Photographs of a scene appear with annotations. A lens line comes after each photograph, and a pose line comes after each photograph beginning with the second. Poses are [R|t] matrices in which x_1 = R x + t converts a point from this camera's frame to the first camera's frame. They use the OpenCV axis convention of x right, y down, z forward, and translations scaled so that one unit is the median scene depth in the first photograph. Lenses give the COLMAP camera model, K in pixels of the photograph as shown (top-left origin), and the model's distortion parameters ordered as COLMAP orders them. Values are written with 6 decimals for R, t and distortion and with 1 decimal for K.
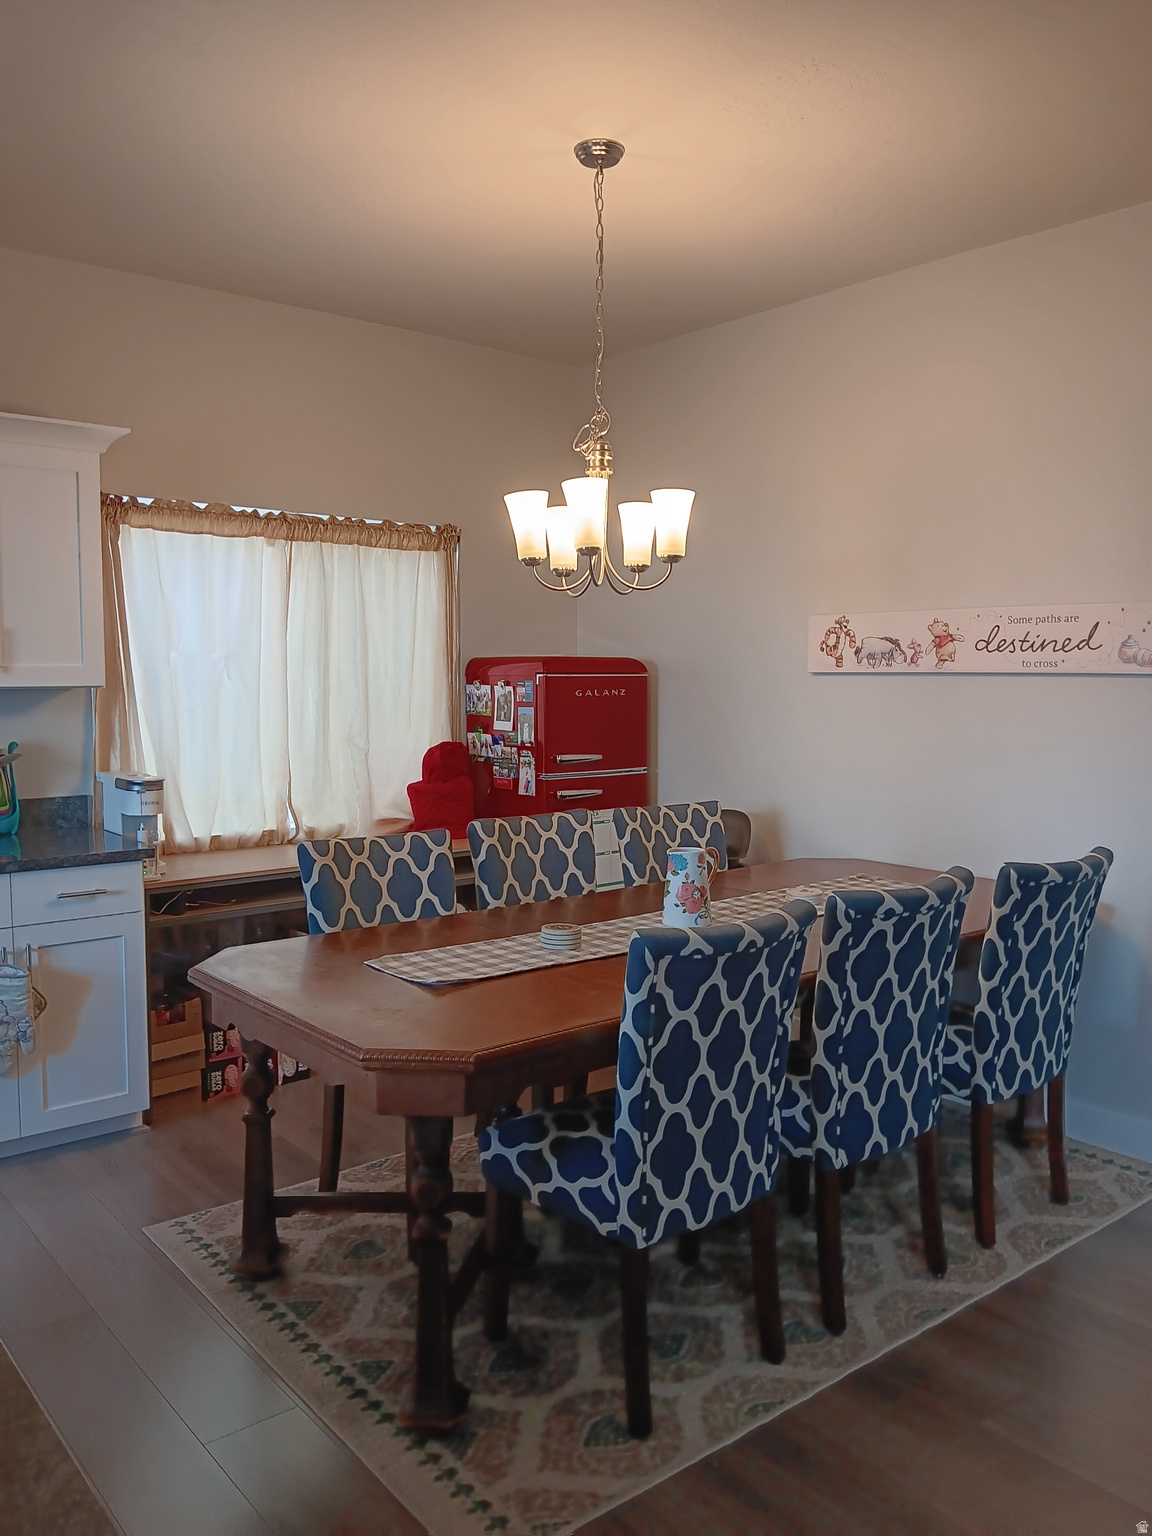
lens RADIAL K [[1173.0, 0, 576.0], [0, 1173.0, 768.0], [0, 0, 1]] dist [0.092070, -0.217482]
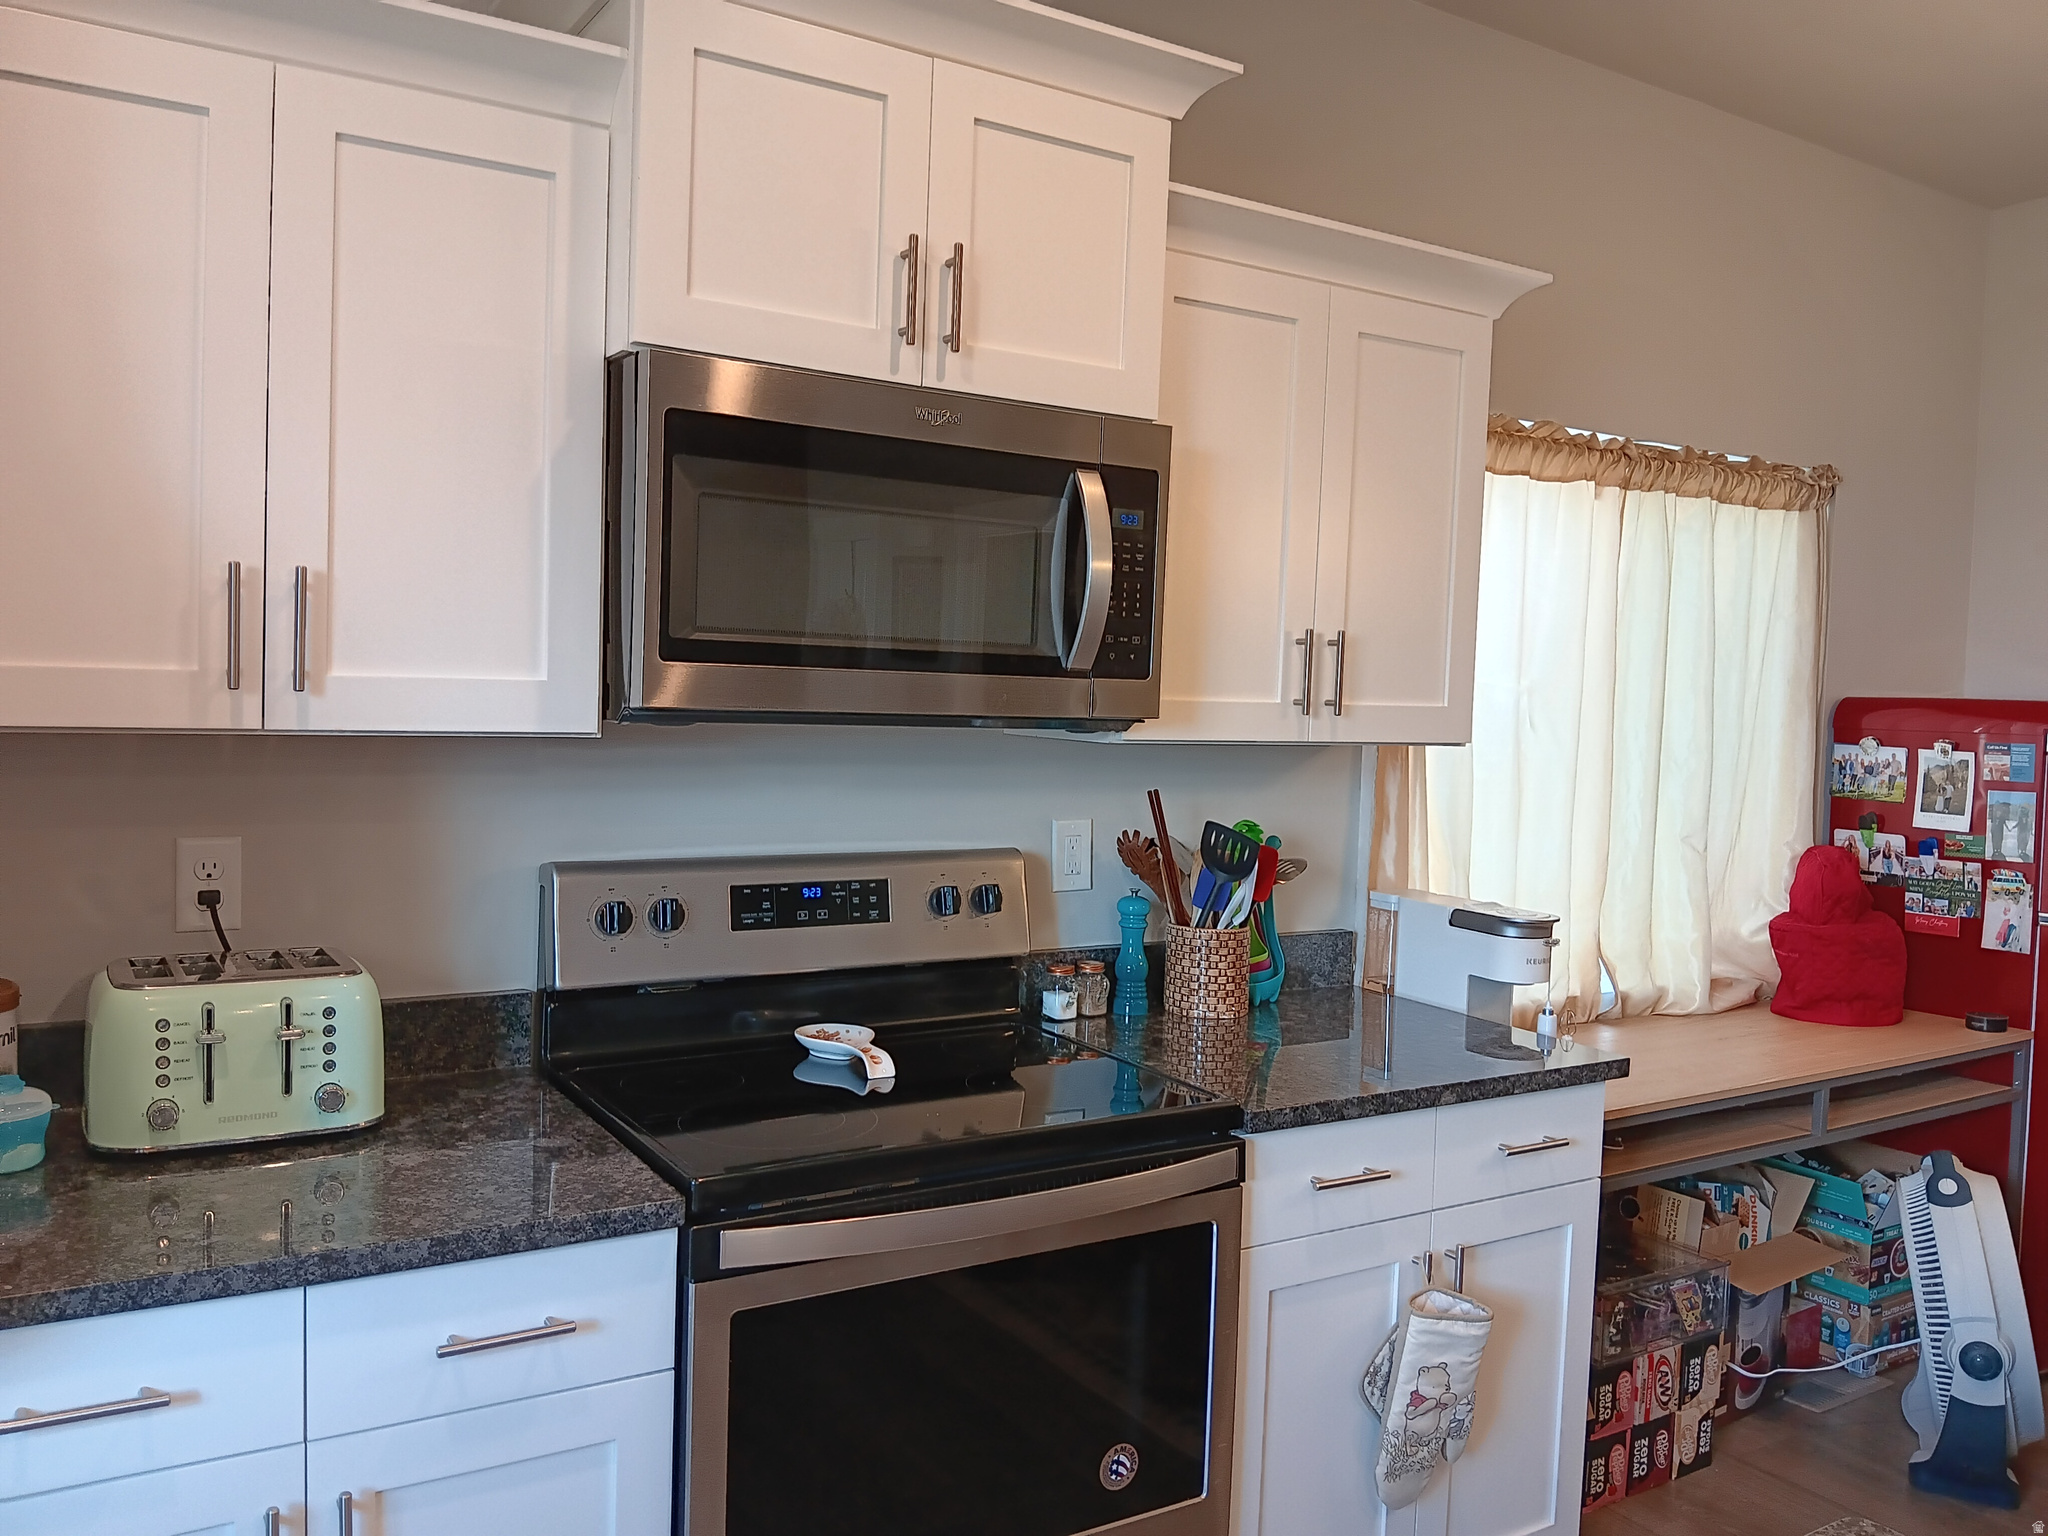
lens RADIAL K [[1564.0, 0, 1025.4], [0, 1564.0, 757.3], [0, 0, 1]] dist [0.092070, -0.217482]
pose [[0.991631, 0.032780, -0.124871, -0.413852], [-0.037994, 0.998493, -0.039610, -0.021063], [0.123384, 0.044023, 0.991382, 0.206238]]
